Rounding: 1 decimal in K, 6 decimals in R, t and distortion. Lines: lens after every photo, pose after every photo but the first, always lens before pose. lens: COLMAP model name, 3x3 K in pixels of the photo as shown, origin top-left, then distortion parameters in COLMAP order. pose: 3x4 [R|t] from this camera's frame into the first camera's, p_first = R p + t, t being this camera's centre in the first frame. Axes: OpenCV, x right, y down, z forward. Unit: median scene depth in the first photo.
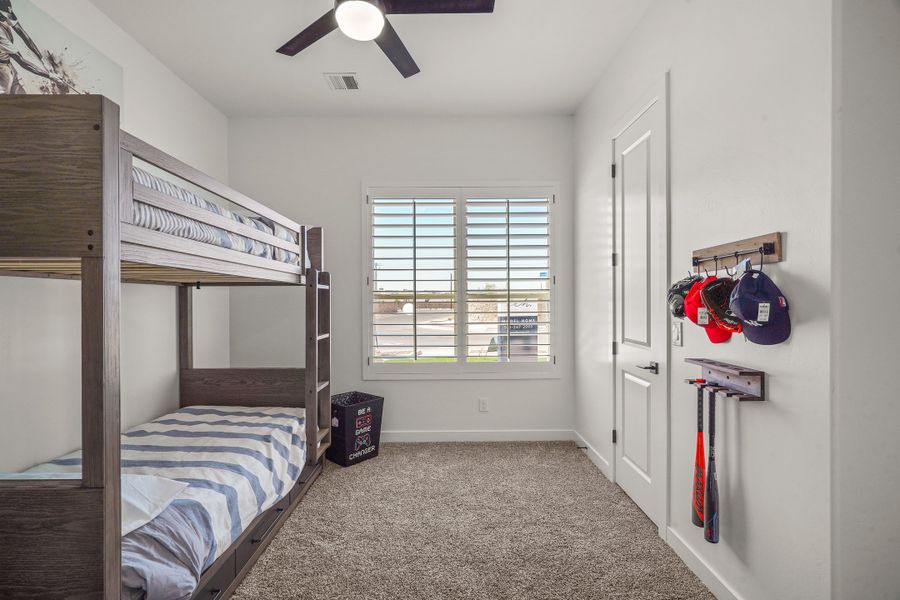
lens RADIAL K [[405.8, 0, 451.2], [0, 405.8, 306.8], [0, 0, 1]] dist [-0.004684, 0.000719]
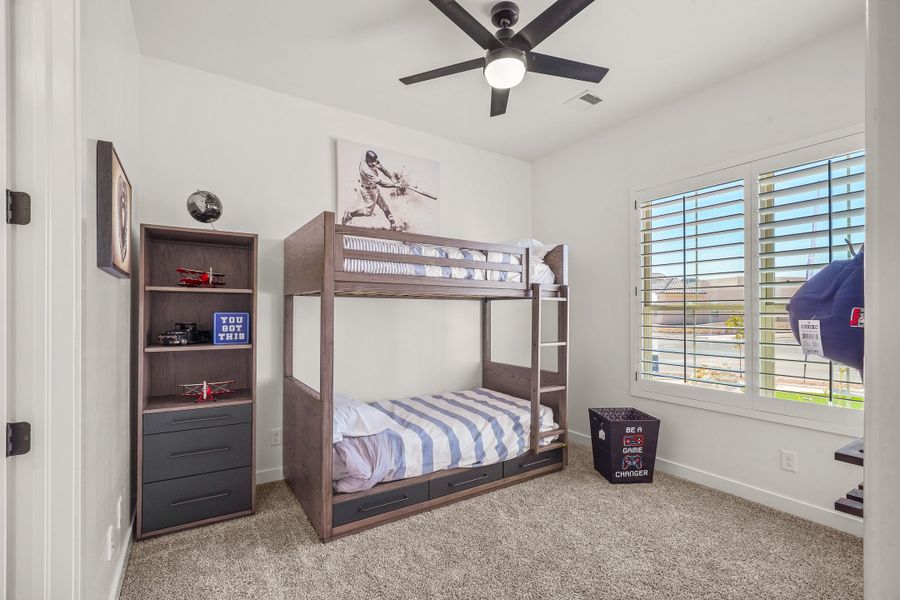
lens RADIAL K [[412.3, 0, 449.6], [0, 412.3, 312.5], [0, 0, 1]] dist [-0.000667, -0.000026]
pose [[0.529246, 0.007631, -0.848434, 0.469691], [-0.019952, 0.999795, -0.003454, -0.003584], [0.848234, 0.018756, 0.529289, 0.161547]]
